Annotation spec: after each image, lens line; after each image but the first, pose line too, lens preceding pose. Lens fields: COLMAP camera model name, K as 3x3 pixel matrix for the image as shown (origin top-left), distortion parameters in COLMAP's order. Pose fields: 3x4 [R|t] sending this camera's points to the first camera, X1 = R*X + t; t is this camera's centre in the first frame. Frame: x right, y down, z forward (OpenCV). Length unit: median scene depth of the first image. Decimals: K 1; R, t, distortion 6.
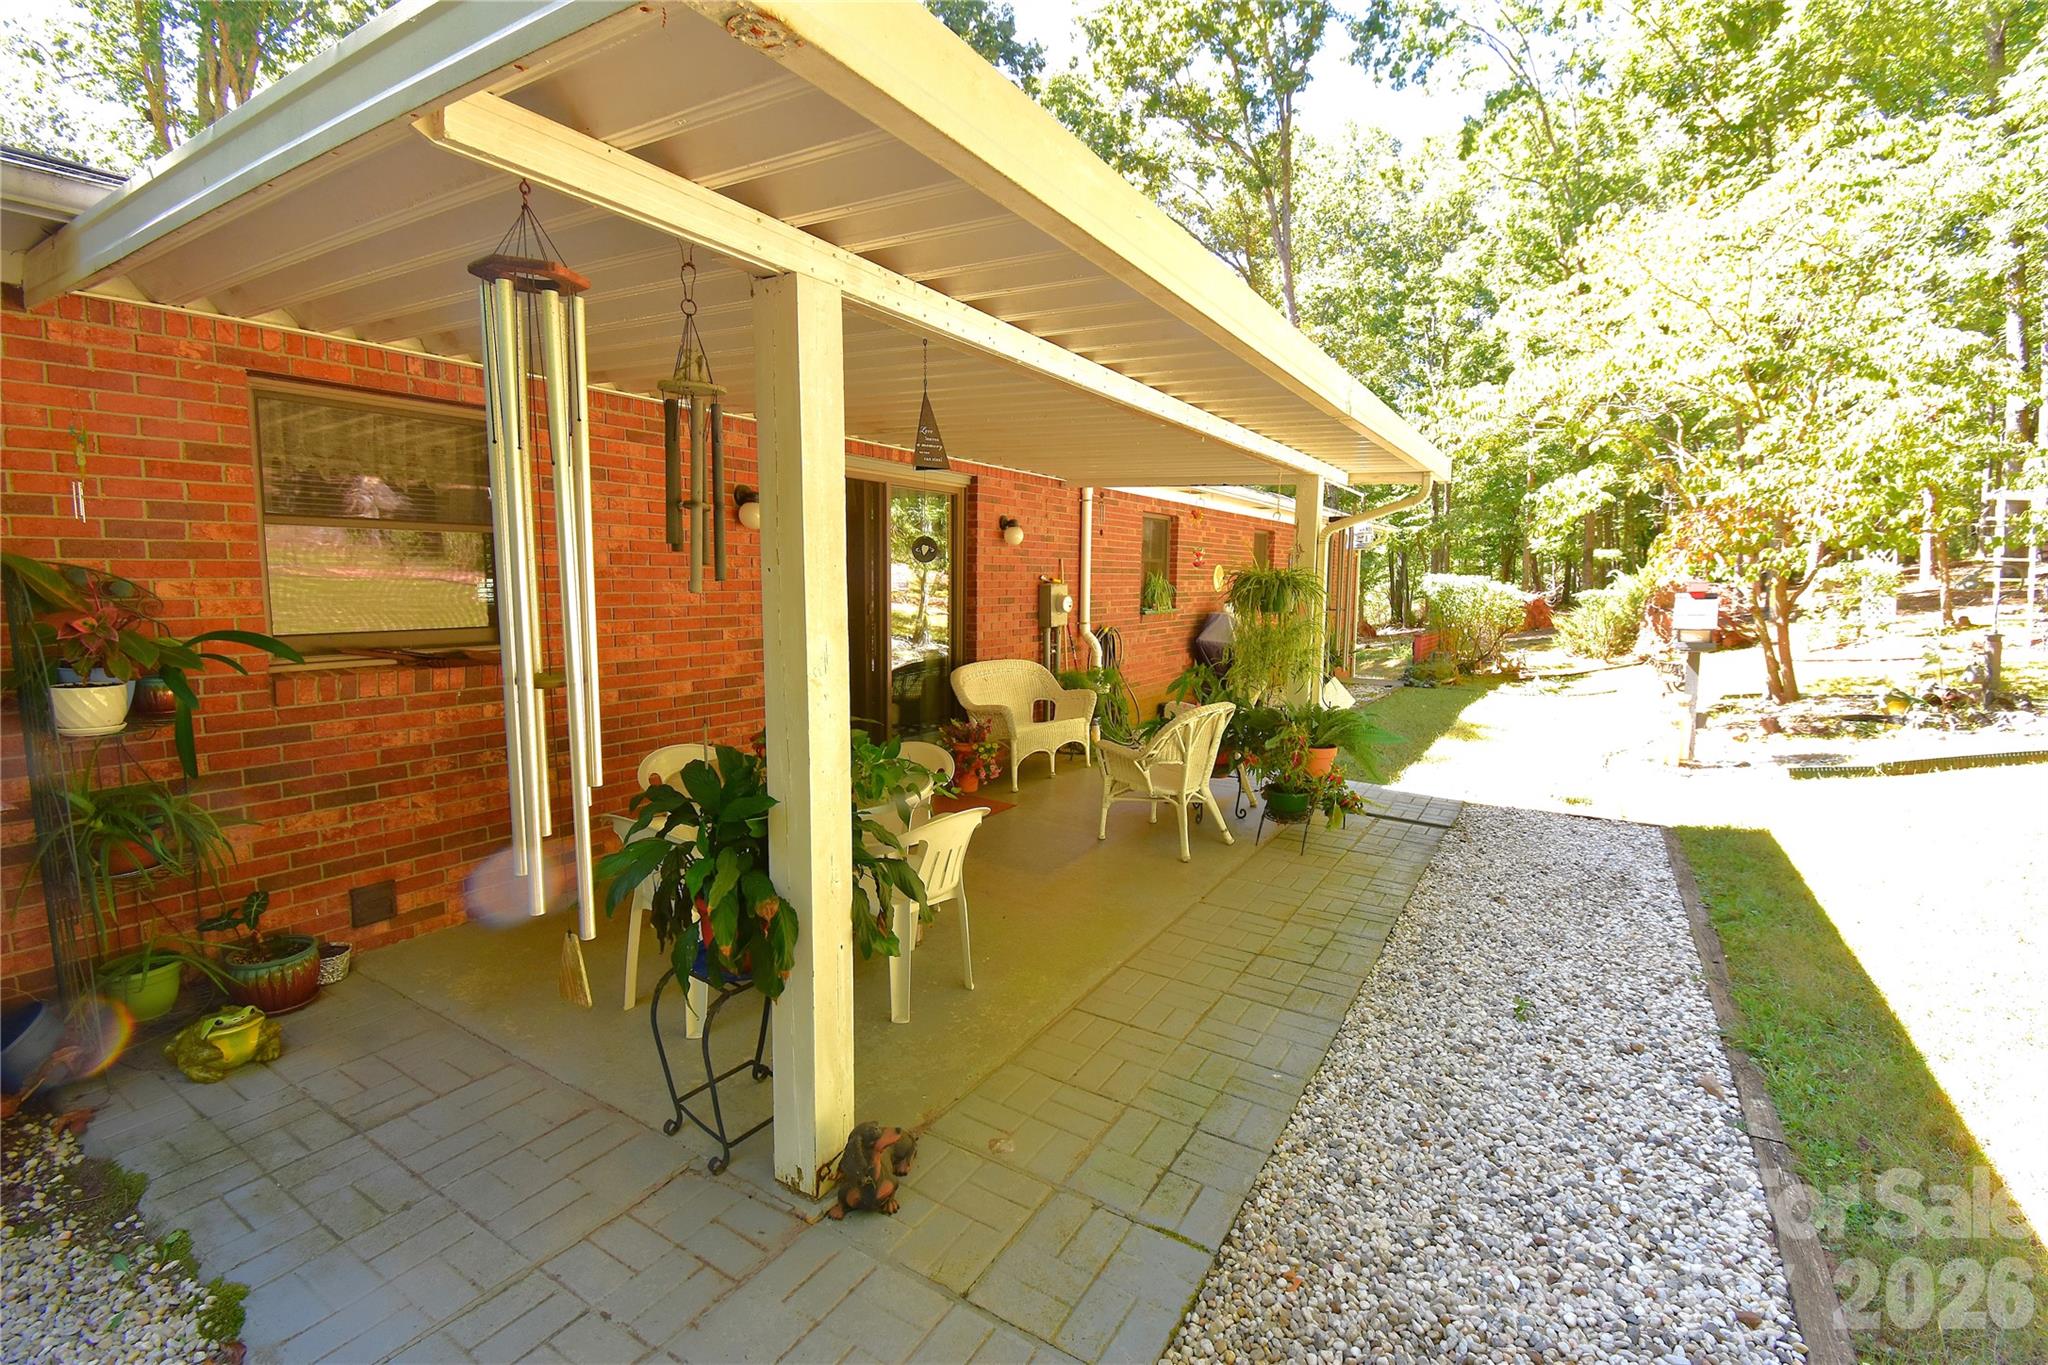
lens RADIAL K [[910.5, 0, 1030.5], [0, 910.5, 707.1], [0, 0, 1]] dist [0.001357, -0.021312]
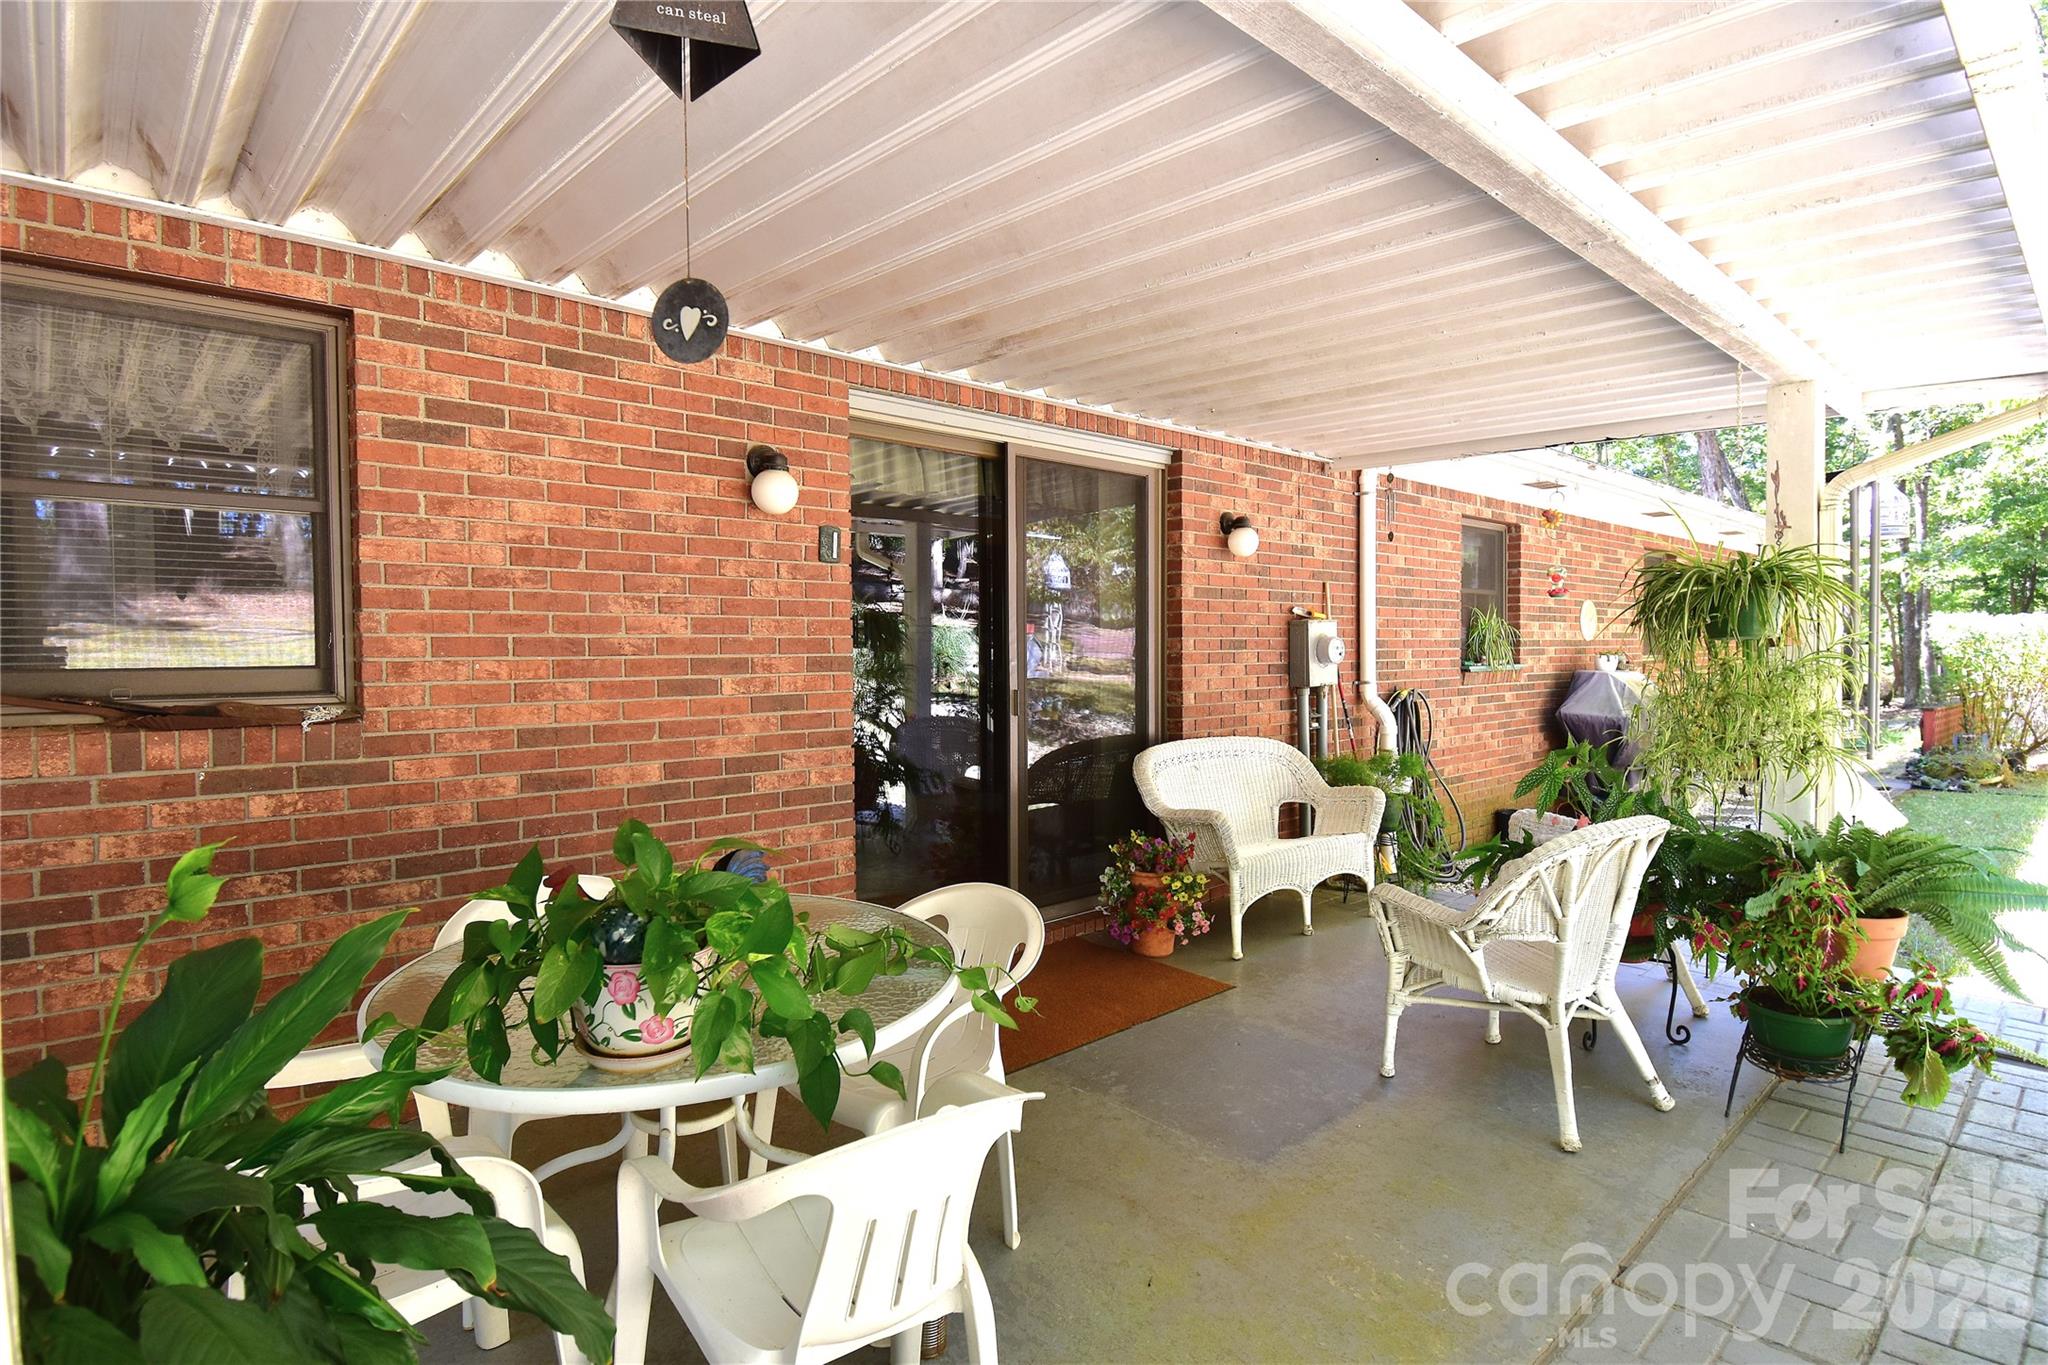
lens RADIAL K [[1074.5, 0, 1023.1], [0, 1074.5, 688.1], [0, 0, 1]] dist [0.021393, -0.039361]
pose [[0.963888, -0.009707, -0.266130, 0.034055], [-0.019188, 0.994207, -0.105759, -0.004412], [0.265614, 0.107046, 0.958118, 0.260437]]
